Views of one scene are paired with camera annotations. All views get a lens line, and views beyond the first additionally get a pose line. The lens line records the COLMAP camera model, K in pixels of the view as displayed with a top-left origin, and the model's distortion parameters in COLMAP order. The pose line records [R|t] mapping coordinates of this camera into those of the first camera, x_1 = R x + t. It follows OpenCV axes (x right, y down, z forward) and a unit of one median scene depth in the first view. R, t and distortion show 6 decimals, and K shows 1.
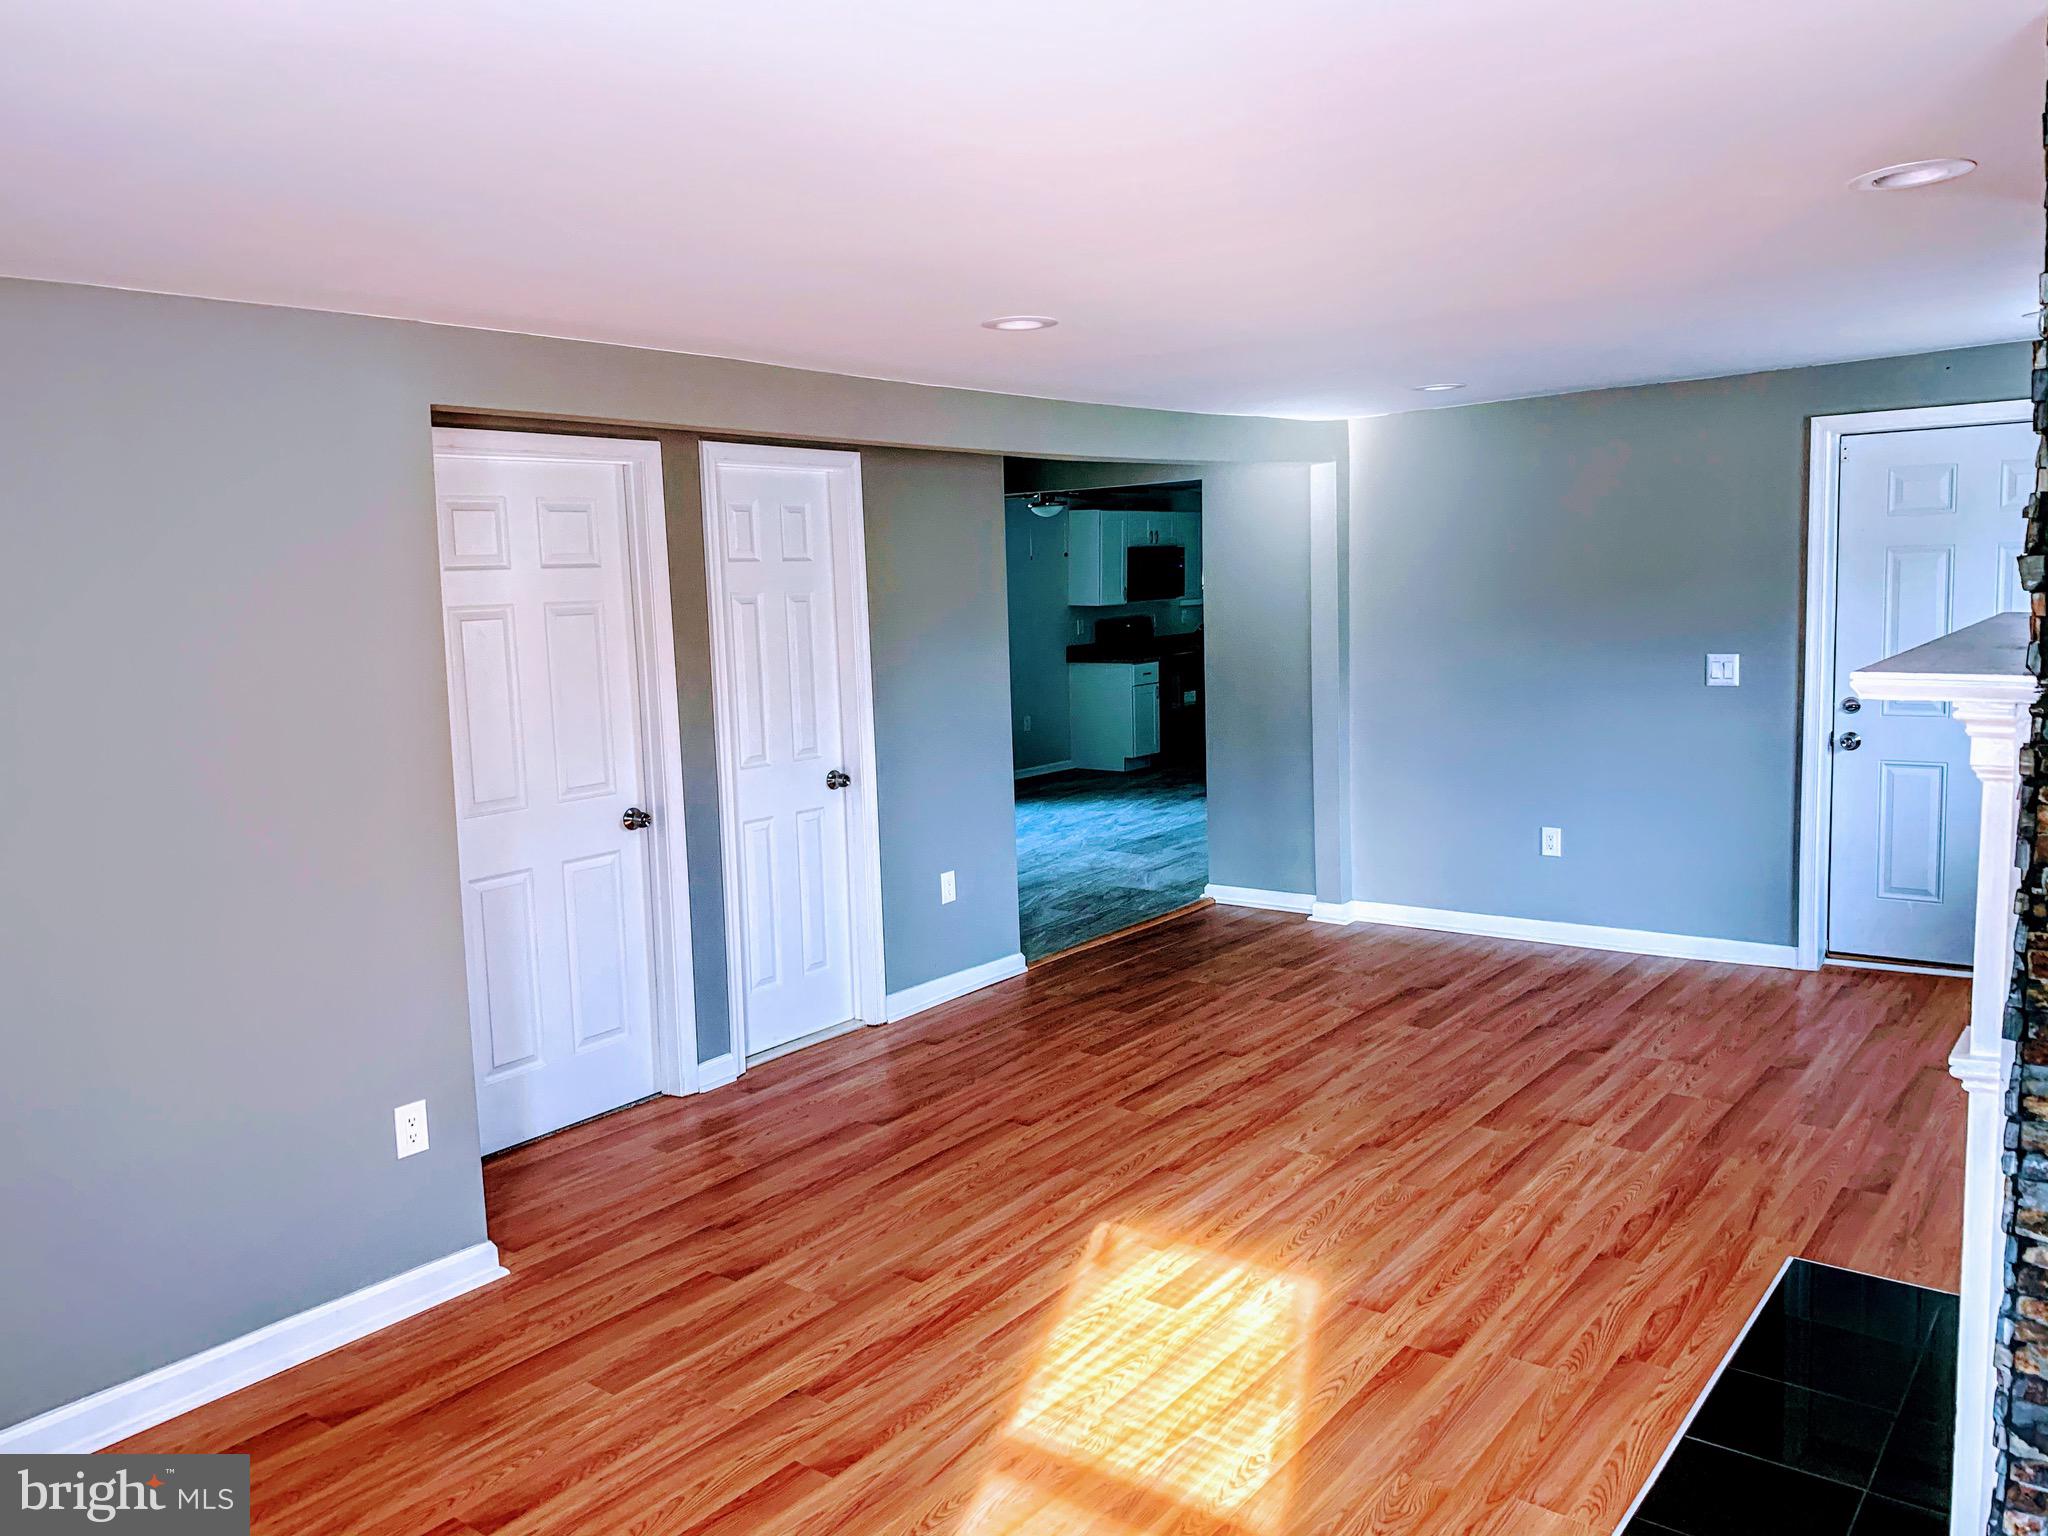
lens RADIAL K [[1581.8, 0, 1012.7], [0, 1581.8, 766.0], [0, 0, 1]] dist [0.076653, -0.126494]
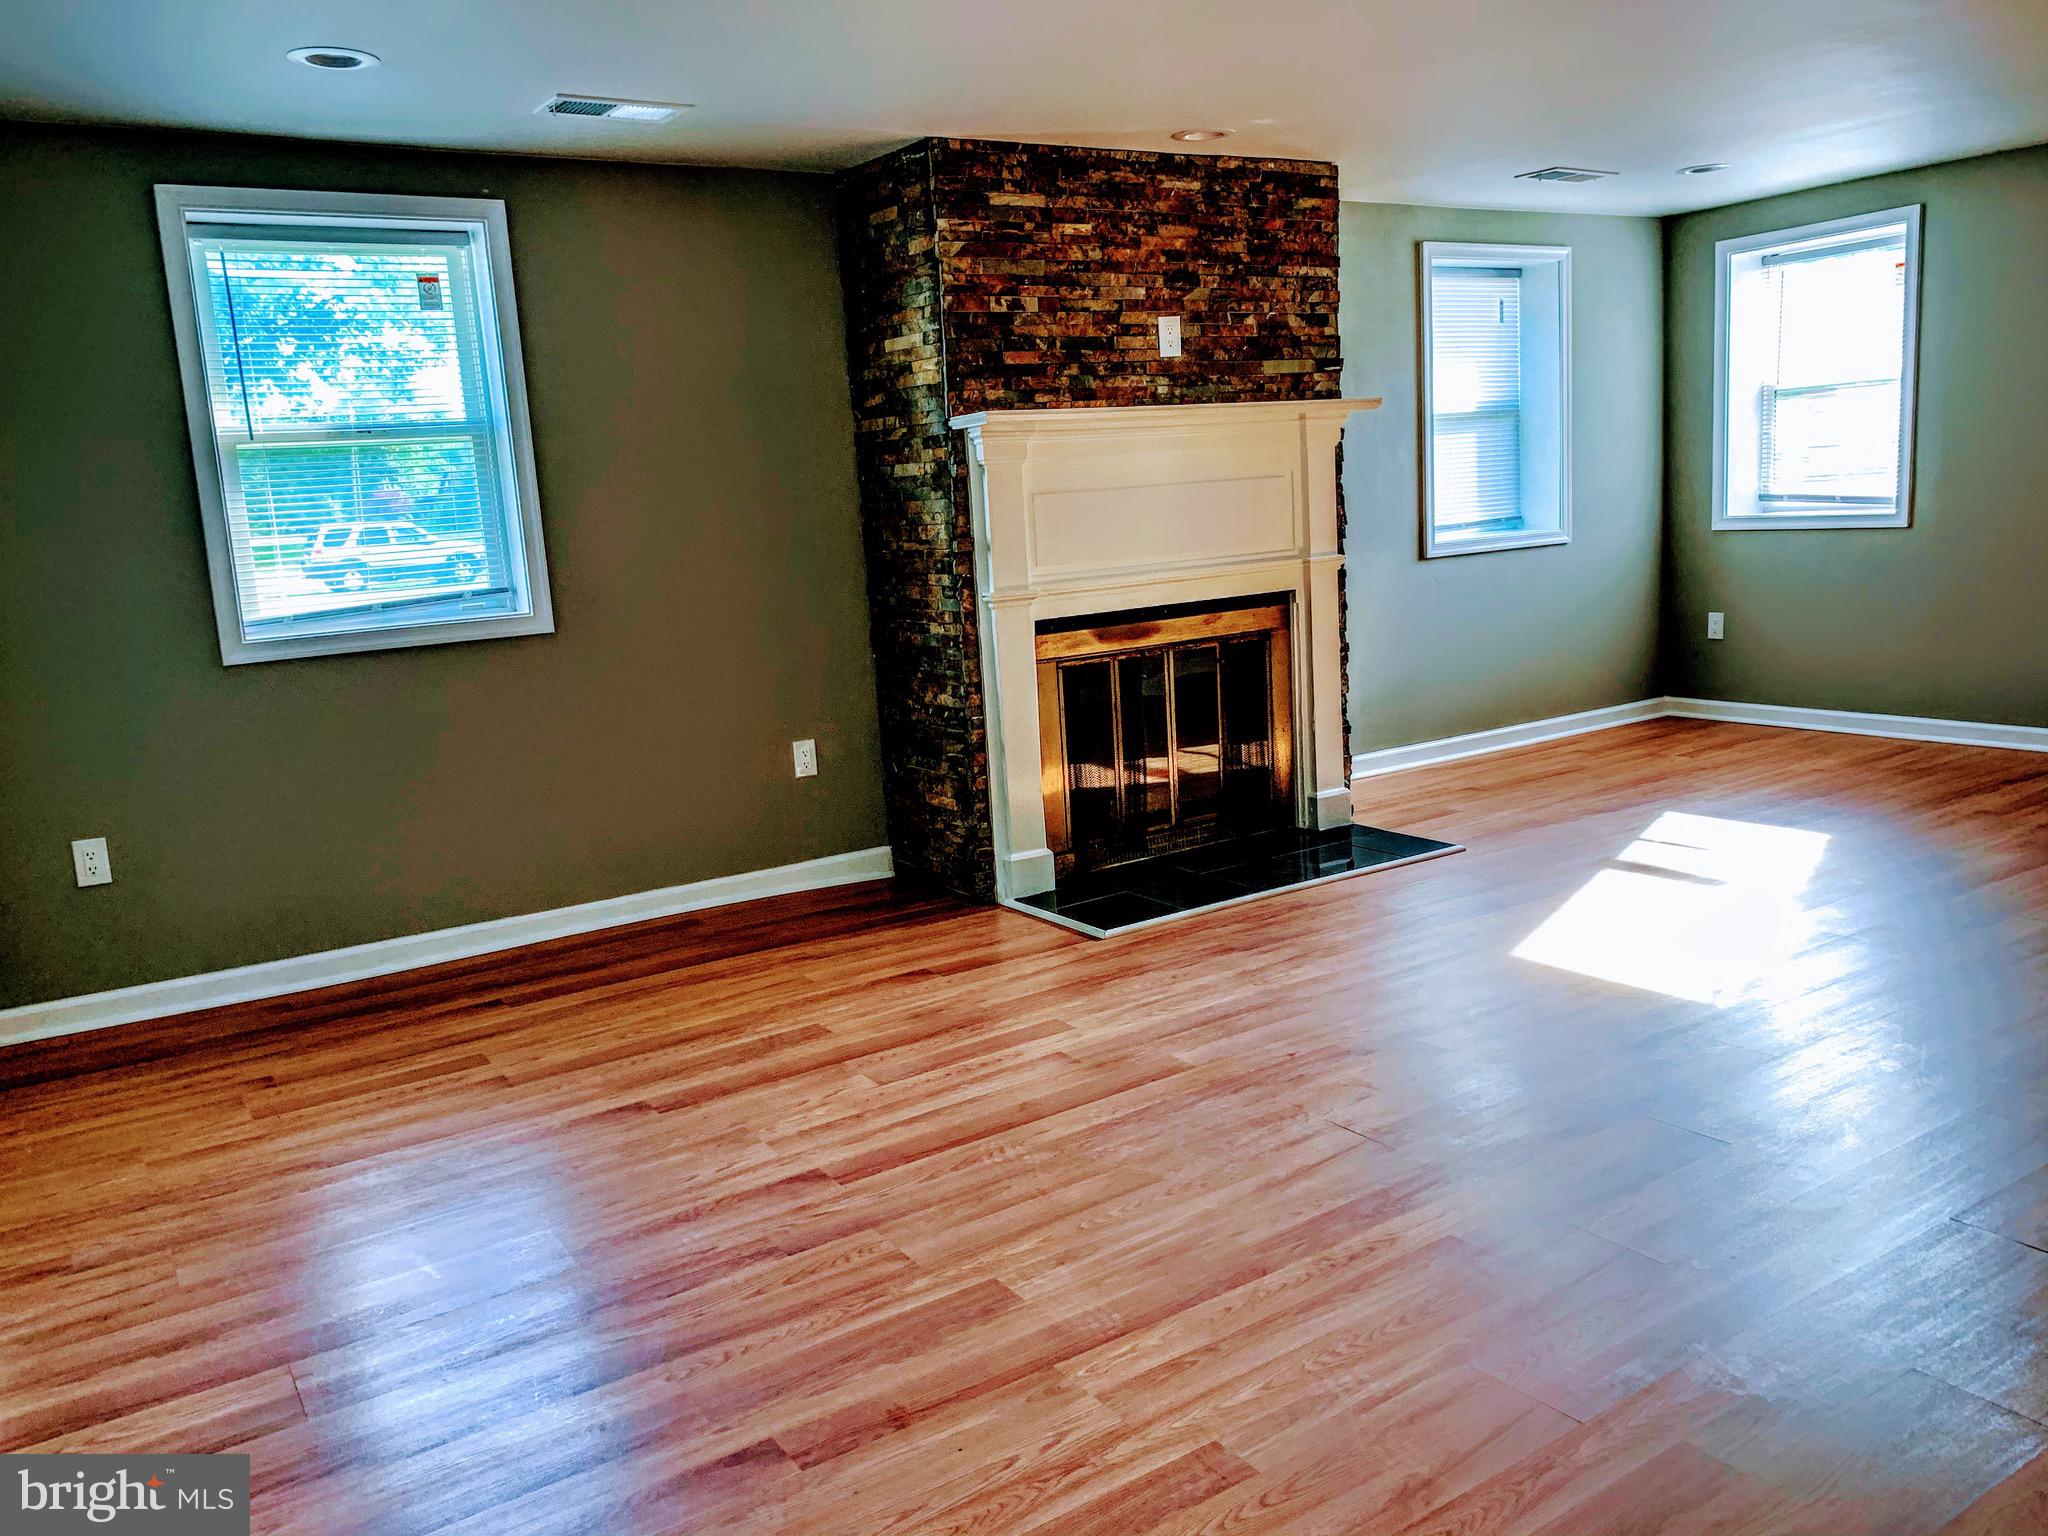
lens RADIAL K [[1532.6, 0, 1034.4], [0, 1532.6, 761.5], [0, 0, 1]] dist [0.070073, -0.106148]
pose [[-0.941033, 0.040792, 0.335847, 0.108515], [0.140309, 0.950364, 0.277710, -0.116407], [-0.307849, 0.308456, -0.900047, 1.568126]]
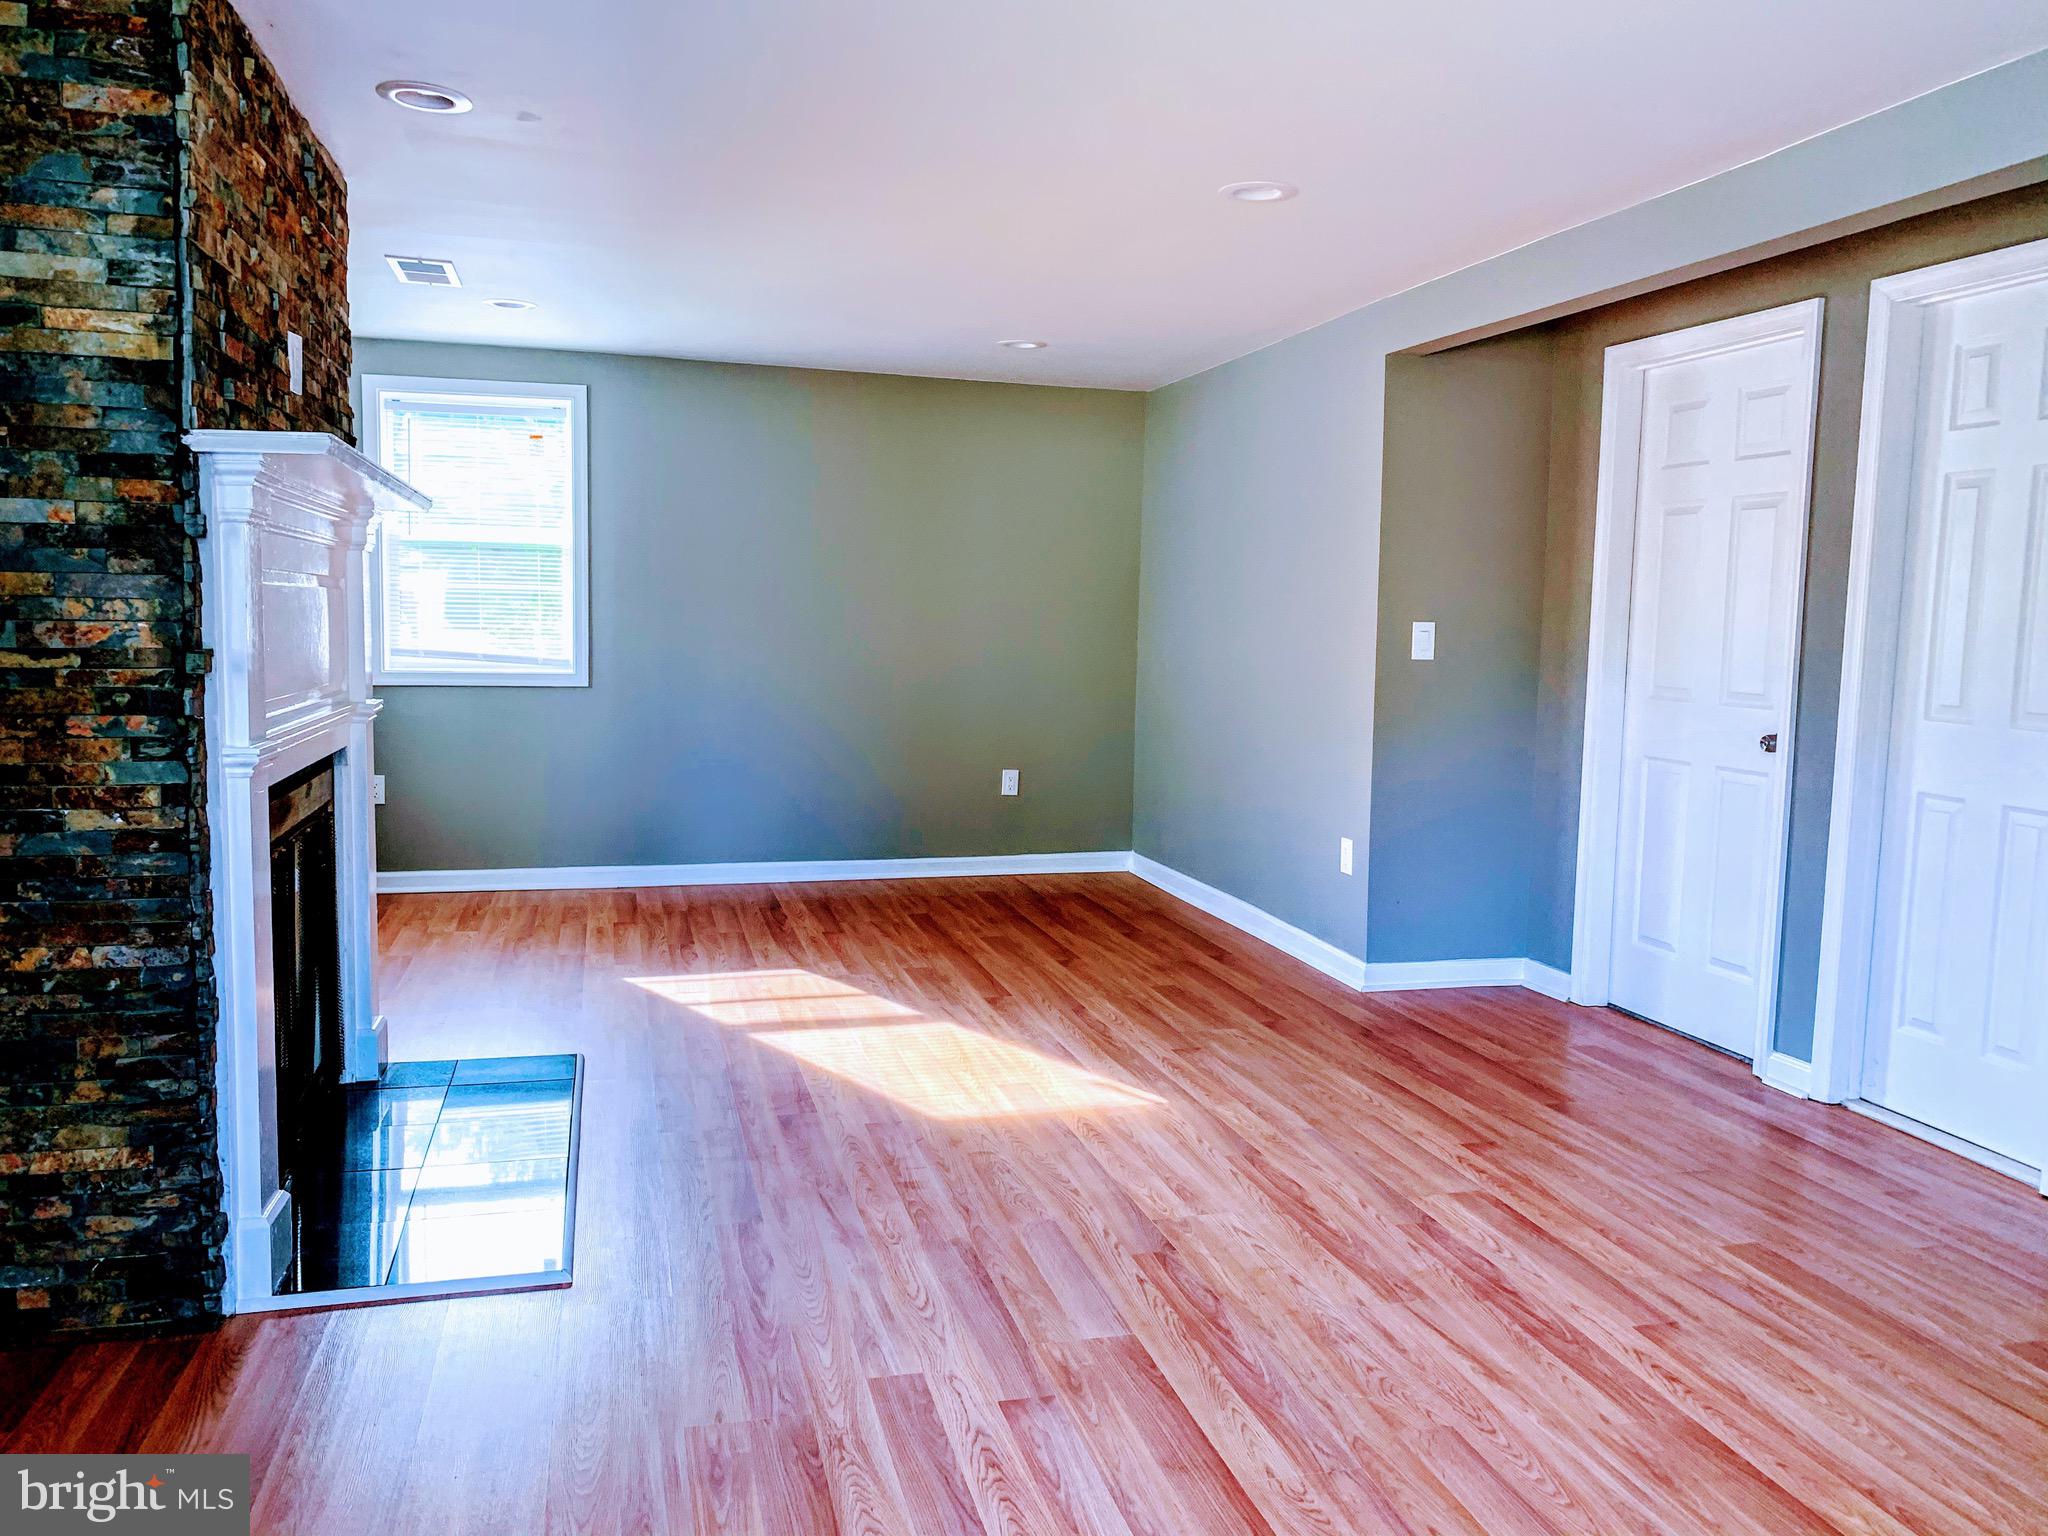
lens RADIAL K [[1532.6, 0, 1034.4], [0, 1532.6, 761.5], [0, 0, 1]] dist [0.070073, -0.106148]
pose [[-0.598550, 0.095831, -0.795333, 0.717097], [-0.107304, 0.974281, 0.198147, -0.086657], [0.793866, 0.203943, -0.572873, 1.209908]]
